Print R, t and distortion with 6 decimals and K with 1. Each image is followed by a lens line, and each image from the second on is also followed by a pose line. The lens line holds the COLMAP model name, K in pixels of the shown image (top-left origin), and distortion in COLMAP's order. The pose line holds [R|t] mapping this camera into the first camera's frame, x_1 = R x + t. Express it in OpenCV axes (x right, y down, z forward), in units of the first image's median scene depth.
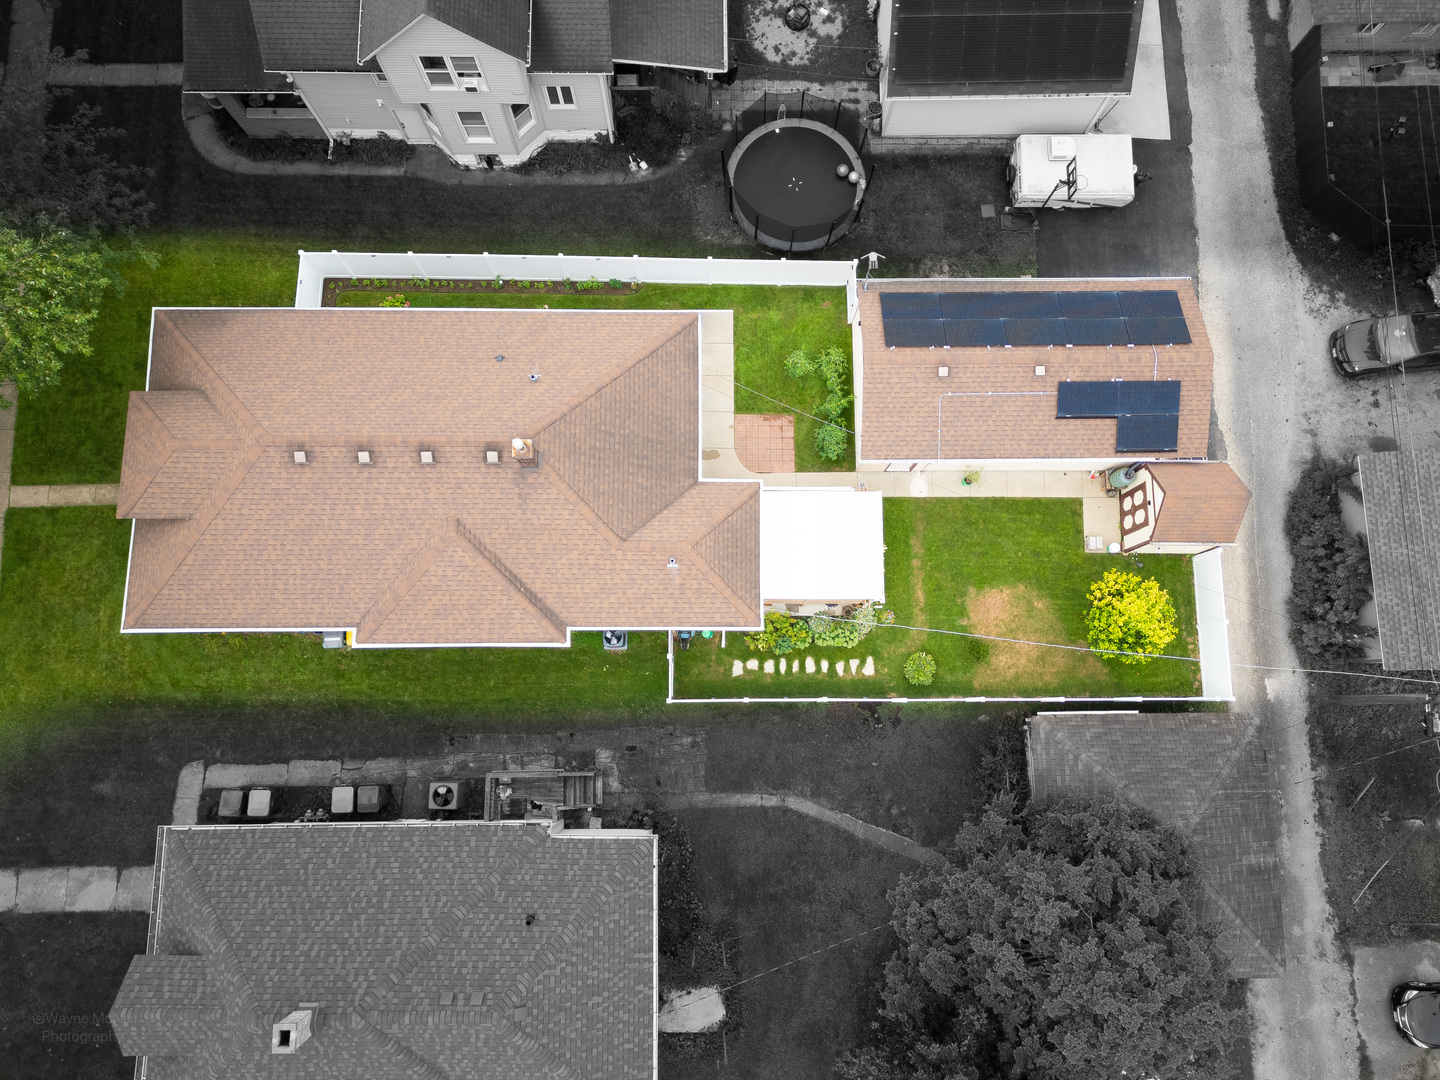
lens RADIAL K [[1003.7, 0, 717.6], [0, 1003.7, 537.1], [0, 0, 1]] dist [0.114596, -0.140955]
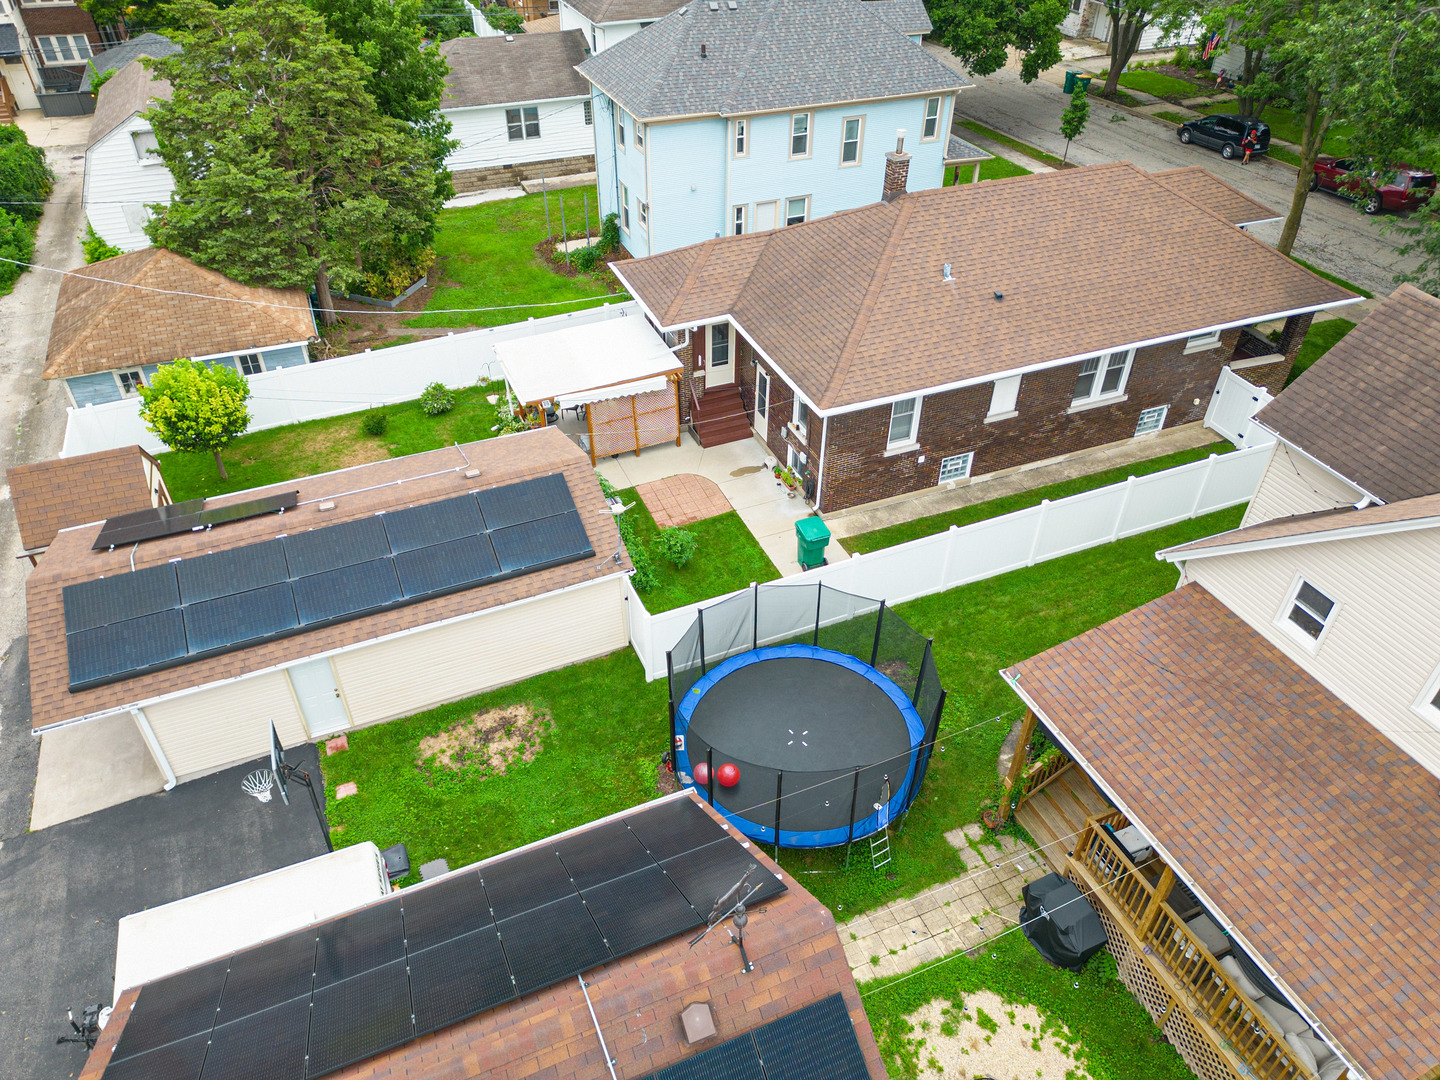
lens RADIAL K [[1000.4, 0, 724.0], [0, 1000.4, 539.7], [0, 0, 1]] dist [0.084212, -0.080616]
pose [[-0.922668, 0.225026, -0.313124, 0.271919], [-0.382248, -0.427033, 0.819469, -0.765196], [0.050688, 0.875789, 0.480026, 0.669494]]
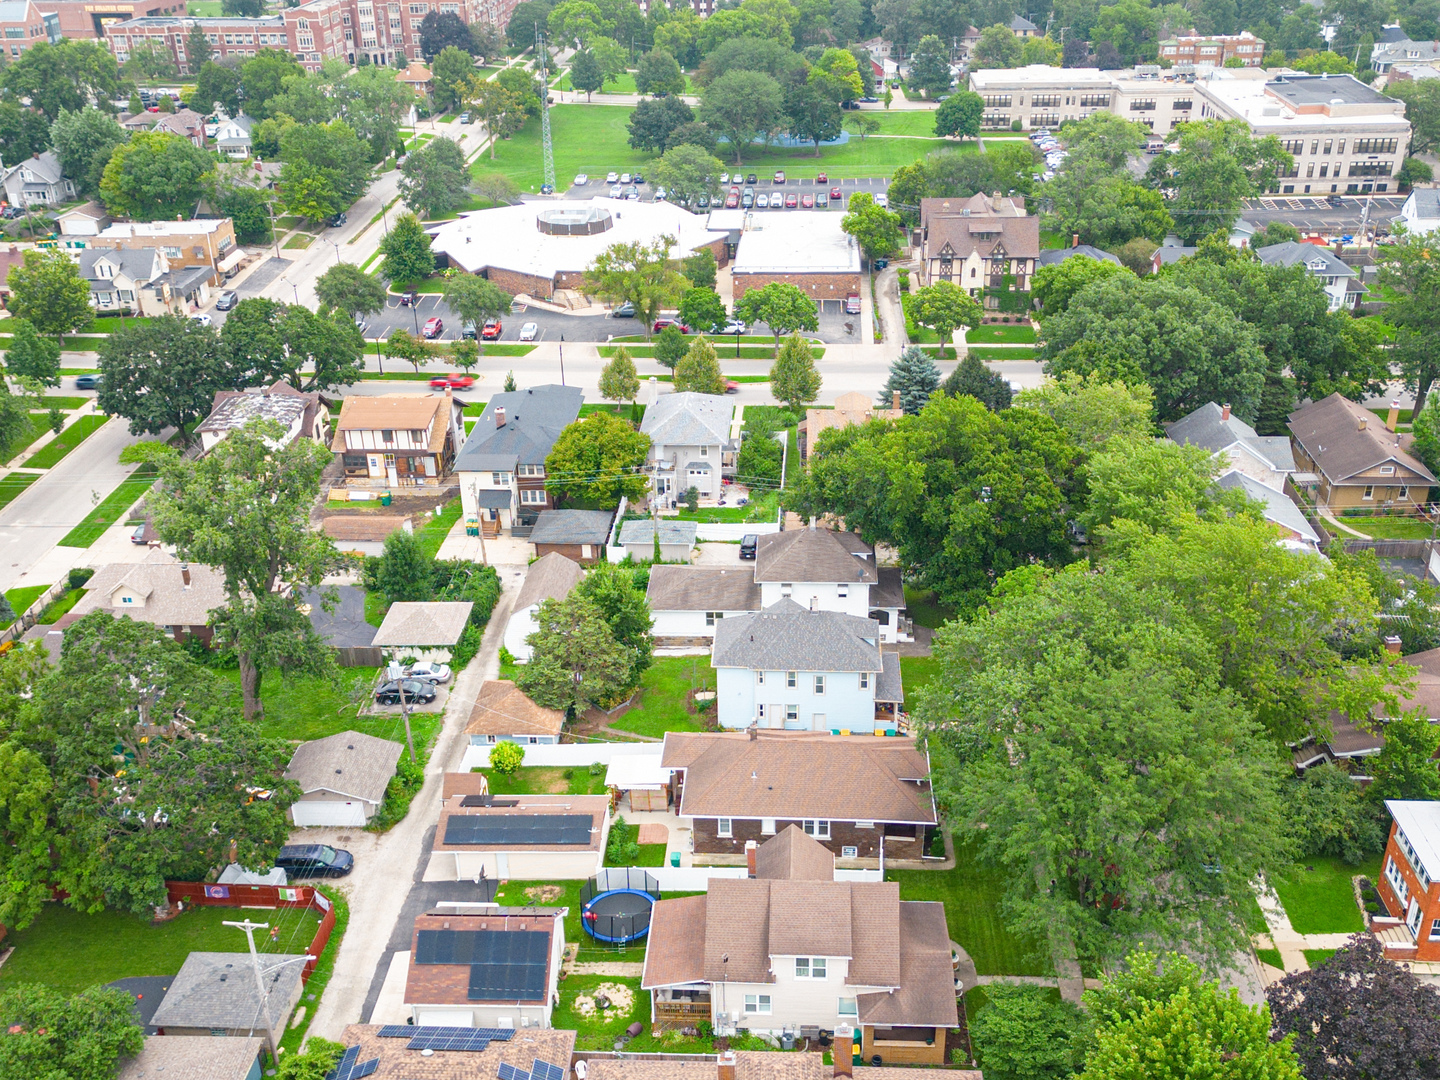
lens RADIAL K [[1444.2, 0, 719.2], [0, 1444.2, 582.8], [0, 0, 1]] dist [0.187219, -0.486522]
pose [[-0.997853, -0.017905, 0.062992, -0.258973], [0.065463, -0.298845, 0.952054, -2.719134], [0.001779, 0.954134, 0.299375, -0.340681]]
